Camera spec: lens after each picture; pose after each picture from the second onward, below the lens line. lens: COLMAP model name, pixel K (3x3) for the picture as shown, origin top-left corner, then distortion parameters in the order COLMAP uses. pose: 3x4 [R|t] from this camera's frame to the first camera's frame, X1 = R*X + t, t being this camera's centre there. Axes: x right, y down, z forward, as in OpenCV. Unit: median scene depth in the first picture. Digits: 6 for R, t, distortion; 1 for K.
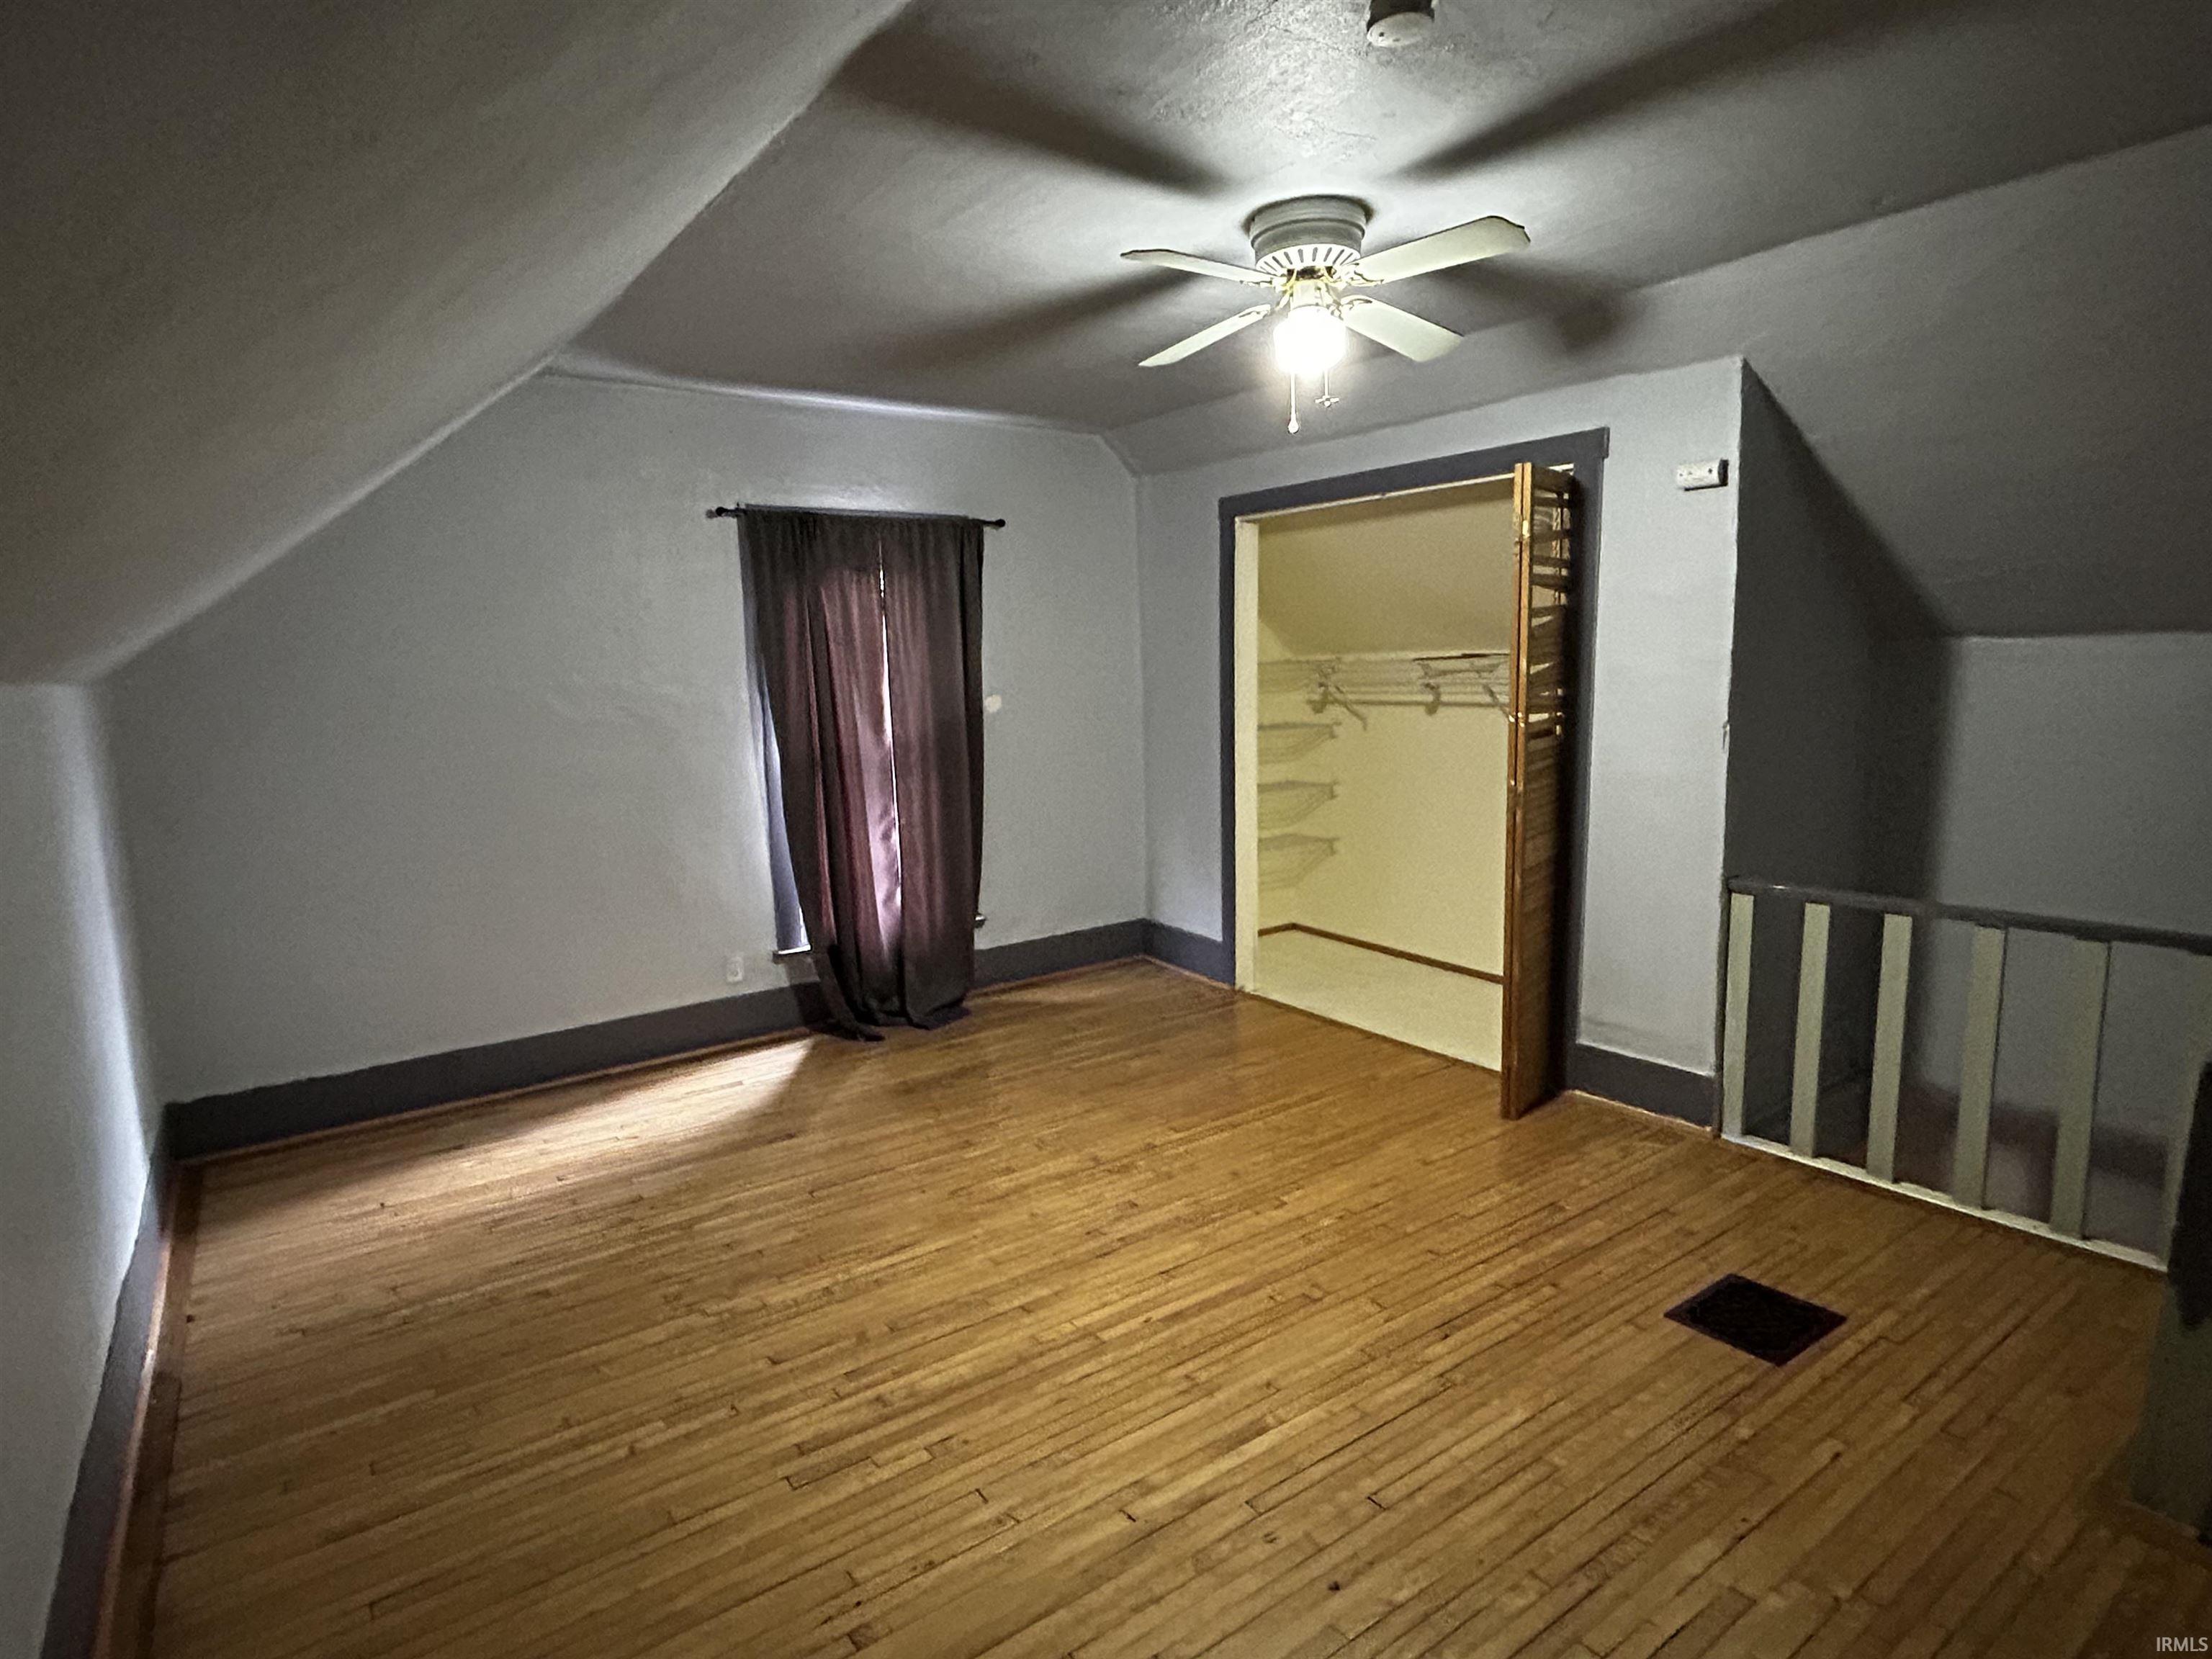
lens RADIAL K [[1190.3, 0, 1108.2], [0, 1190.3, 822.9], [0, 0, 1]] dist [-0.000892, -0.004210]
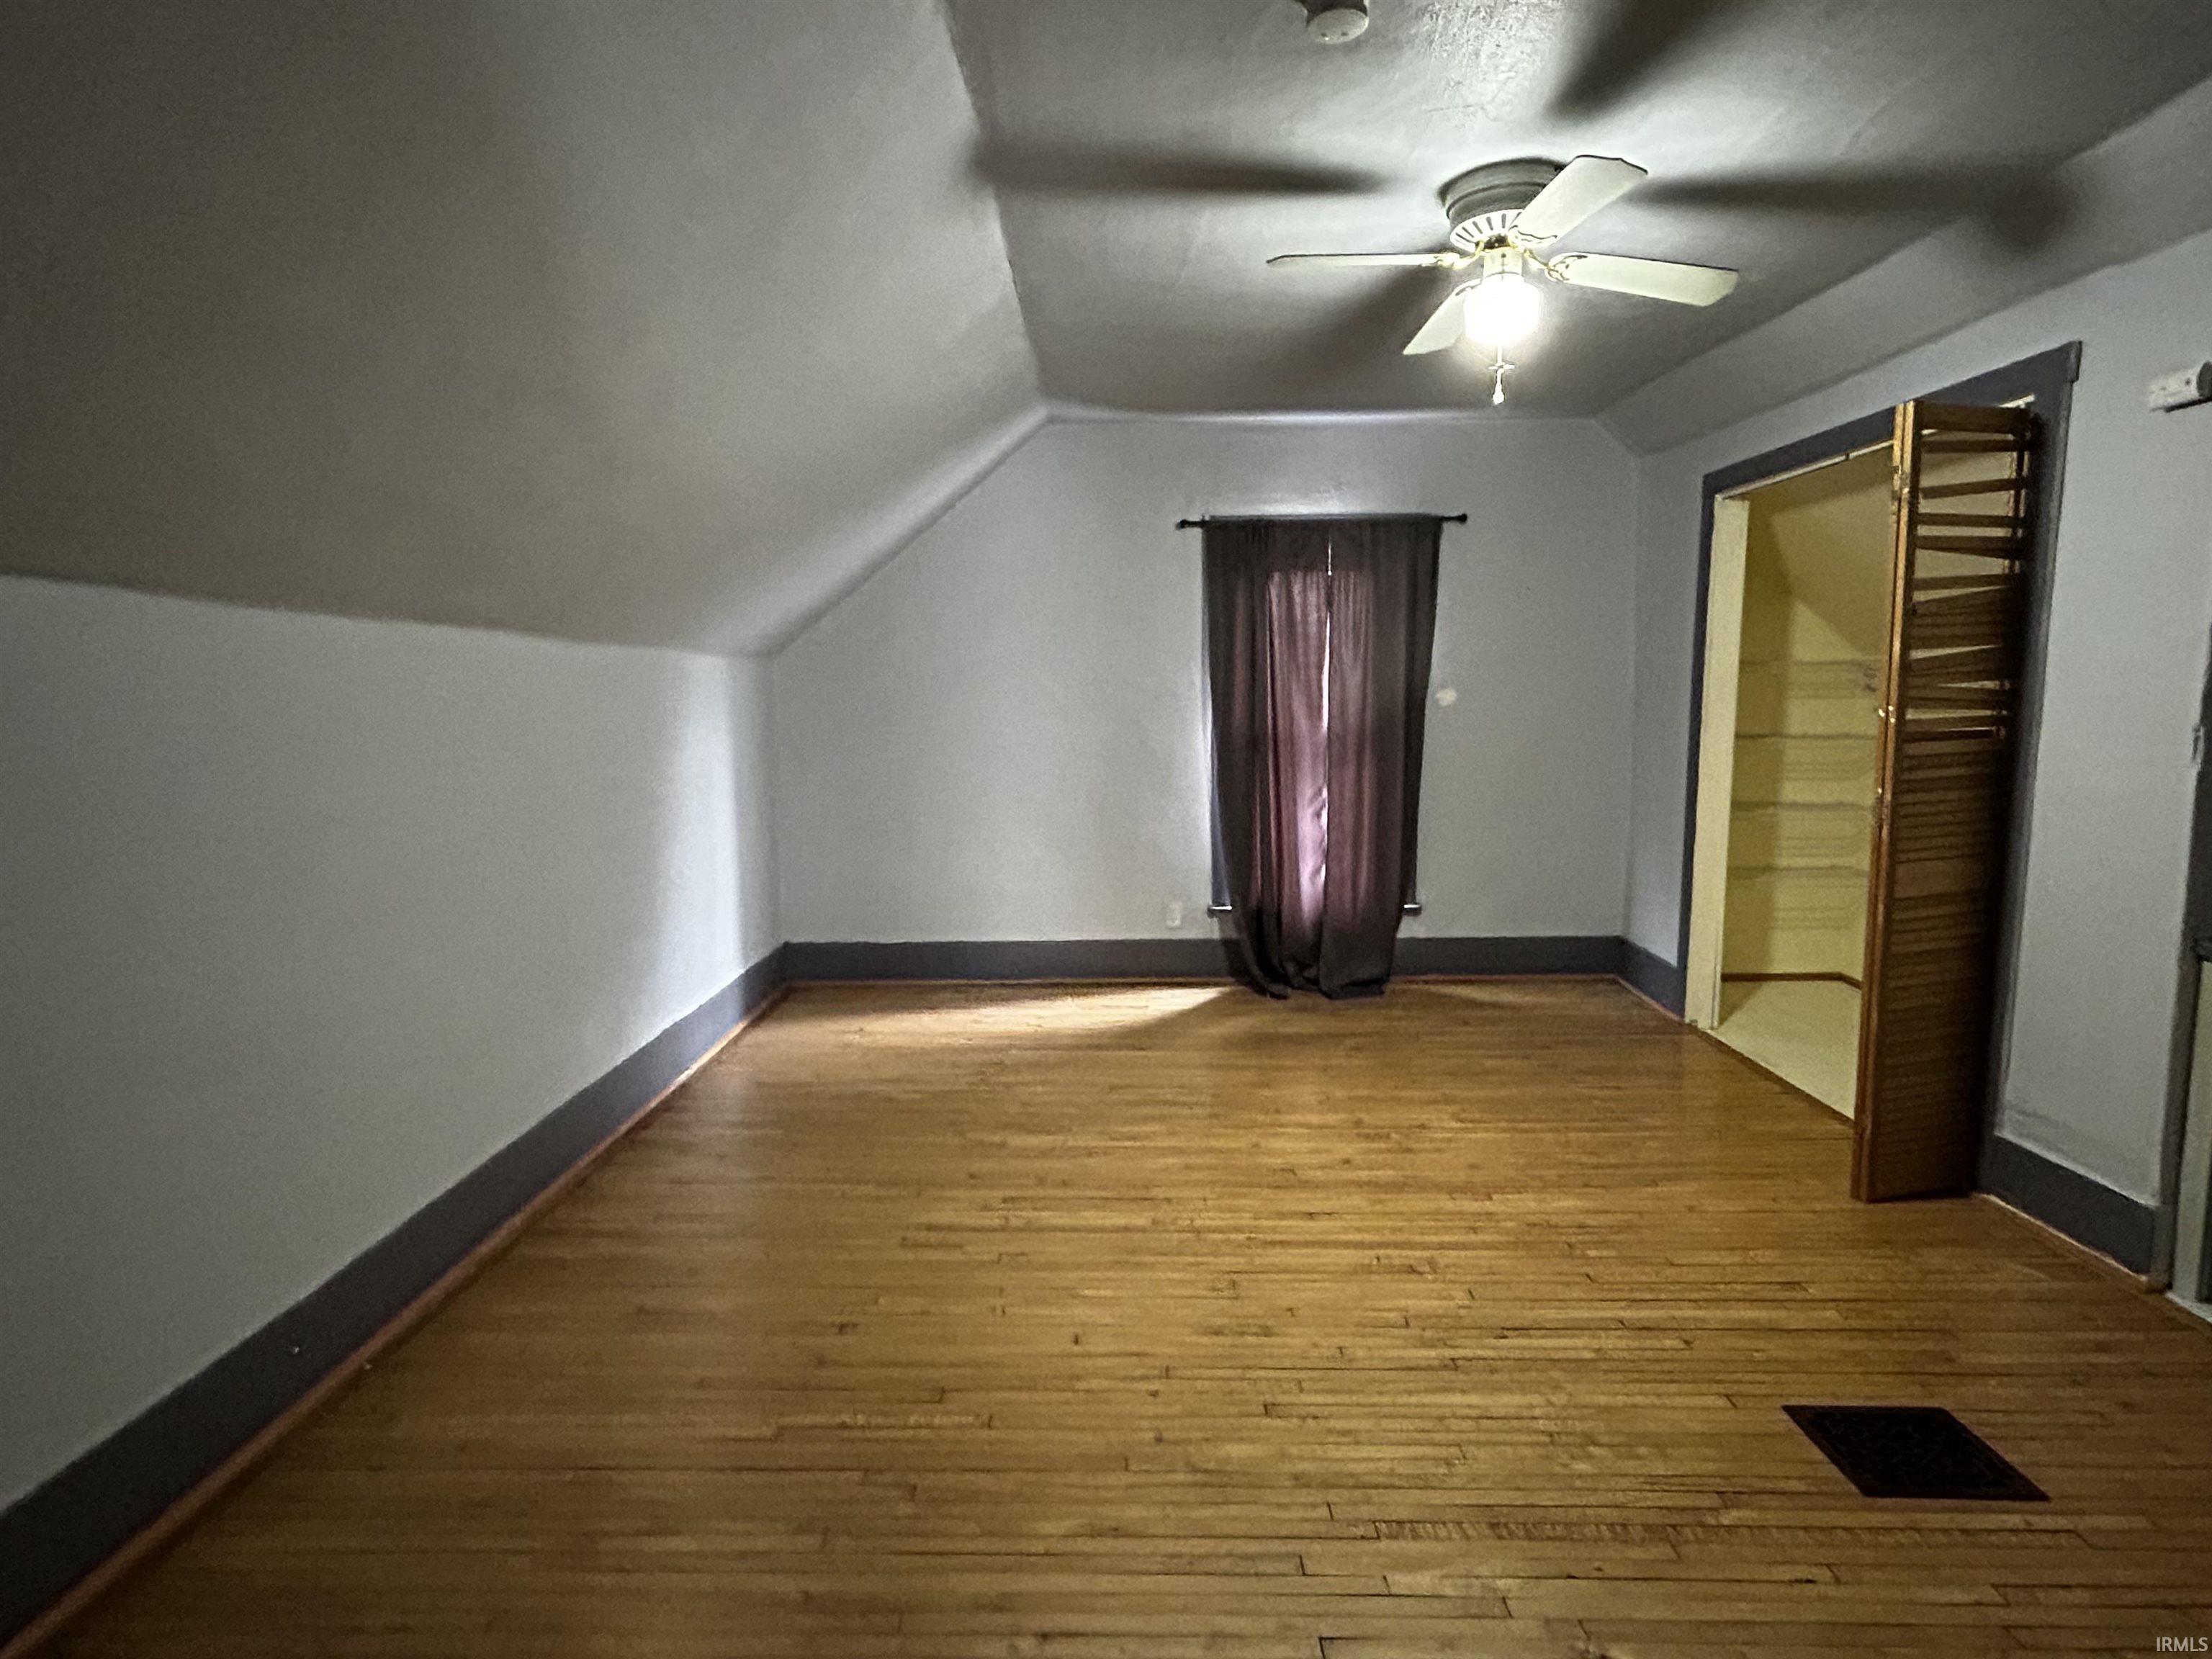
lens RADIAL K [[1190.3, 0, 1104.3], [0, 1190.3, 836.3], [0, 0, 1]] dist [-0.000892, -0.004210]
pose [[0.802991, 0.091076, -0.588992, 0.365430], [-0.093444, 0.995272, 0.026504, 0.023718], [0.588620, 0.033755, 0.807704, 0.017084]]
